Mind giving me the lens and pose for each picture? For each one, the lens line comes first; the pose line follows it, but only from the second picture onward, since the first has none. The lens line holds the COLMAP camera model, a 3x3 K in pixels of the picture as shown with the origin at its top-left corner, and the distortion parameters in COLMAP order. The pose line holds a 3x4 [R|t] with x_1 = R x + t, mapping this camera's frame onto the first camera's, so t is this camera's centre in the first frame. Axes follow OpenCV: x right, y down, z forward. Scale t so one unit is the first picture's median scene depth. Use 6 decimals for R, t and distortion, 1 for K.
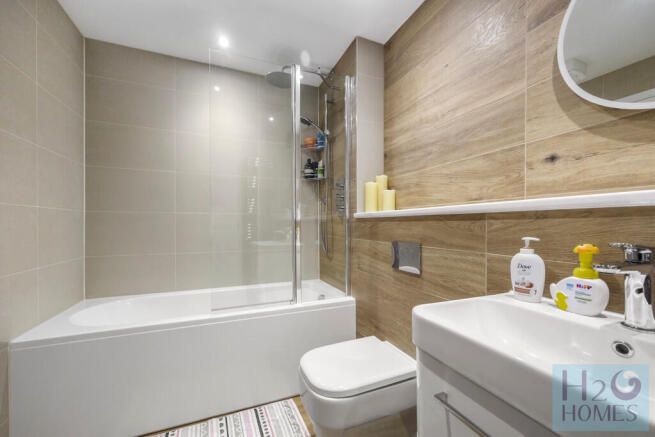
lens RADIAL K [[268.1, 0, 333.1], [0, 268.1, 221.4], [0, 0, 1]] dist [0.004084, 0.000183]
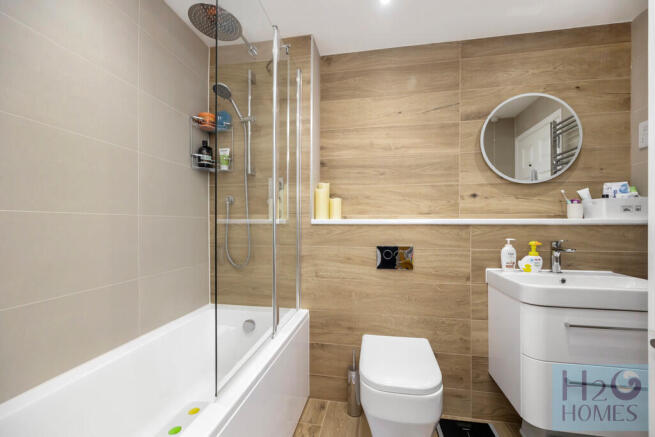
lens RADIAL K [[268.1, 0, 327.9], [0, 268.1, 217.4], [0, 0, 1]] dist [0.004084, 0.000183]
pose [[0.553079, 0.022003, 0.832838, -0.983667], [-0.009834, 0.999754, -0.019883, -0.026232], [-0.833071, 0.002807, 0.553159, 0.618017]]
